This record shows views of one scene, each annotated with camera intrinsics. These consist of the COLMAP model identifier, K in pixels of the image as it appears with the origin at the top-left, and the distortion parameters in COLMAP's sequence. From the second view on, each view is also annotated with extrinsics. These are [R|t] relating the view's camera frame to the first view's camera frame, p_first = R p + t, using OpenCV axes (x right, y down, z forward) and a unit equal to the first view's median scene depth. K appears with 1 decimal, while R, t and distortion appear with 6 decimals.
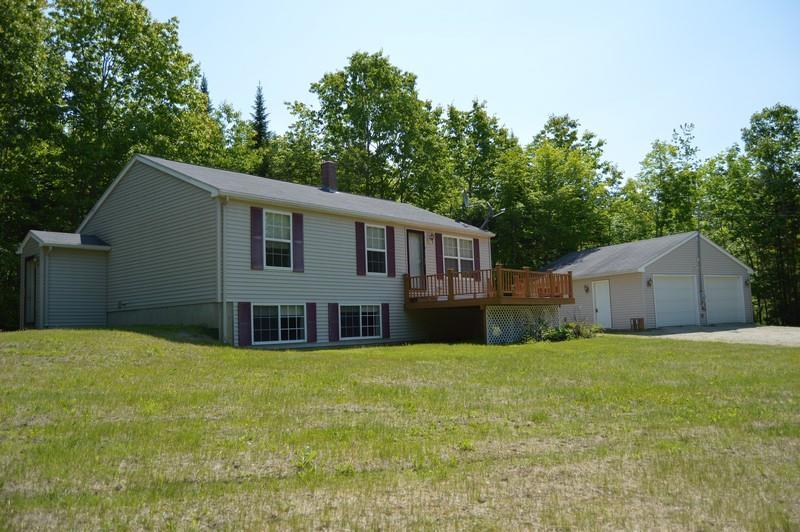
lens RADIAL K [[636.1, 0, 400.0], [0, 636.1, 266.0], [0, 0, 1]] dist [-0.085447, 0.000901]
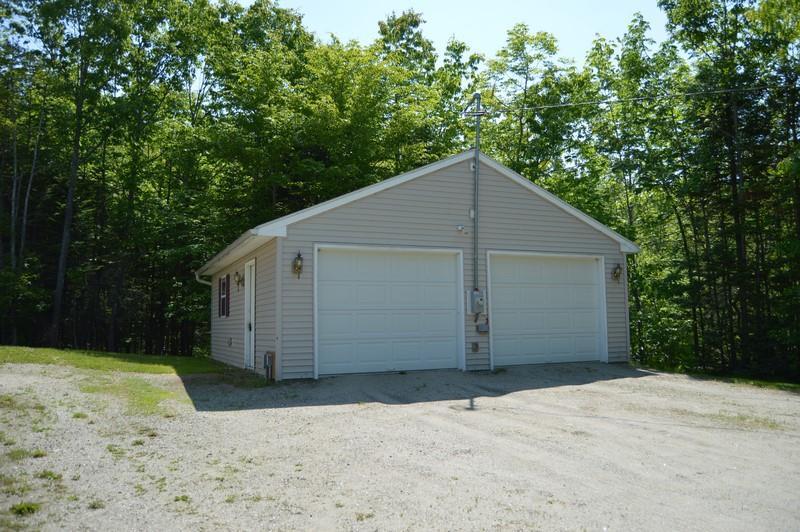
lens RADIAL K [[636.1, 0, 400.0], [0, 636.1, 266.0], [0, 0, 1]] dist [-0.085447, 0.000901]
pose [[0.997719, 0.013299, -0.066180, 0.646174], [-0.013033, 0.999905, 0.004455, 0.033149], [0.066233, -0.003582, 0.997798, 0.795054]]
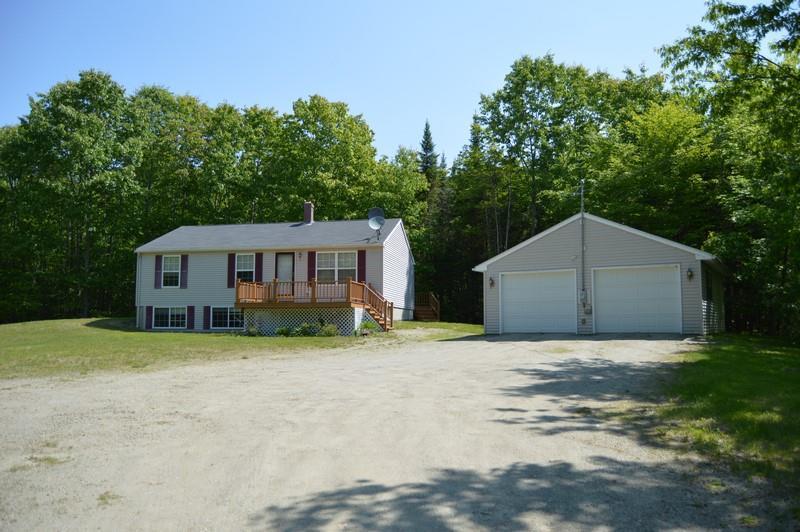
lens RADIAL K [[614.4, 0, 400.0], [0, 614.4, 266.0], [0, 0, 1]] dist [-0.045951, 0.000690]
pose [[0.506172, -0.045363, -0.861239, 1.433211], [0.065884, 0.997731, -0.013831, 0.009416], [0.859912, -0.049741, 0.508013, 0.592626]]
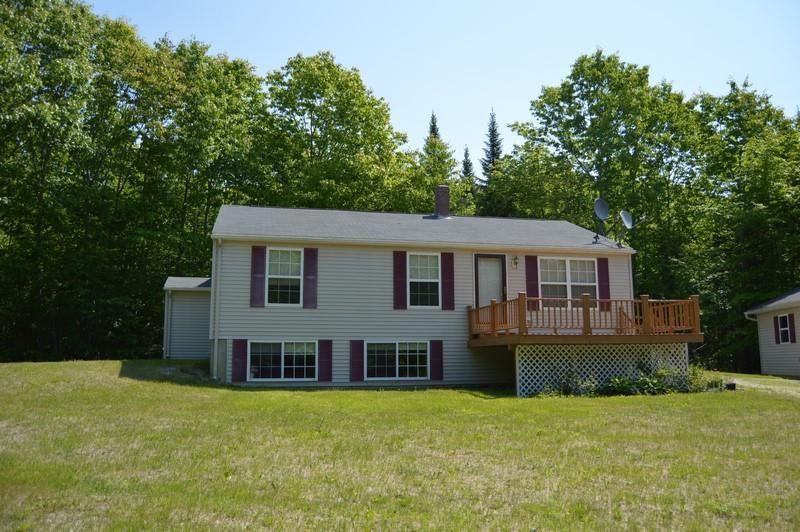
lens RADIAL K [[636.1, 0, 400.0], [0, 636.1, 266.0], [0, 0, 1]] dist [-0.085447, 0.000901]
pose [[0.805269, -0.059310, -0.589936, 0.475392], [0.033586, 0.997950, -0.054485, 0.002337], [0.591958, 0.024061, 0.805610, 0.265103]]
